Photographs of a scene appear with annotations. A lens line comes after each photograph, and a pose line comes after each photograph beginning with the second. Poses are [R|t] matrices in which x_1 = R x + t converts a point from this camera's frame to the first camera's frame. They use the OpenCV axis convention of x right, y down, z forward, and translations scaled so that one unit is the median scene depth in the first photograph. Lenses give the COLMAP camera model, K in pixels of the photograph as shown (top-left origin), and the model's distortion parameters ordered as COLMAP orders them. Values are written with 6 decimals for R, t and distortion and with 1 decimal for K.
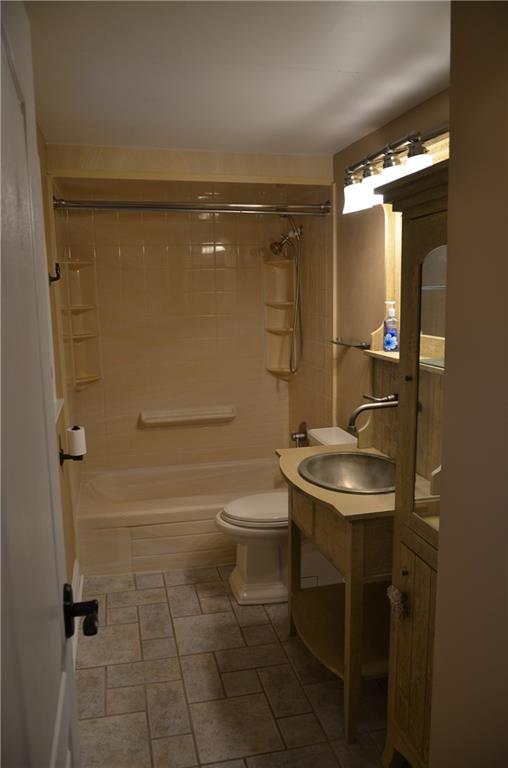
lens RADIAL K [[589.8, 0, 251.5], [0, 589.8, 383.8], [0, 0, 1]] dist [-0.034239, 0.012087]
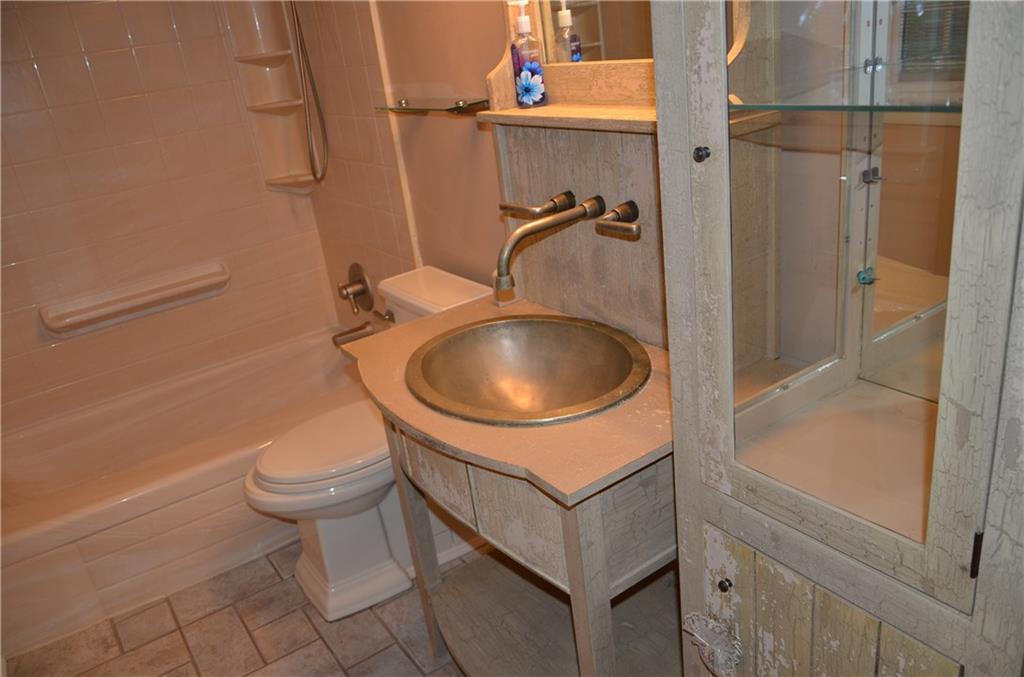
lens RADIAL K [[786.4, 0, 521.5], [0, 786.4, 340.1], [0, 0, 1]] dist [-0.034239, 0.012087]
pose [[0.923746, -0.232182, 0.304606, -0.015231], [0.165408, 0.959154, 0.229487, -0.016293], [-0.345446, -0.161604, 0.924419, 0.293891]]
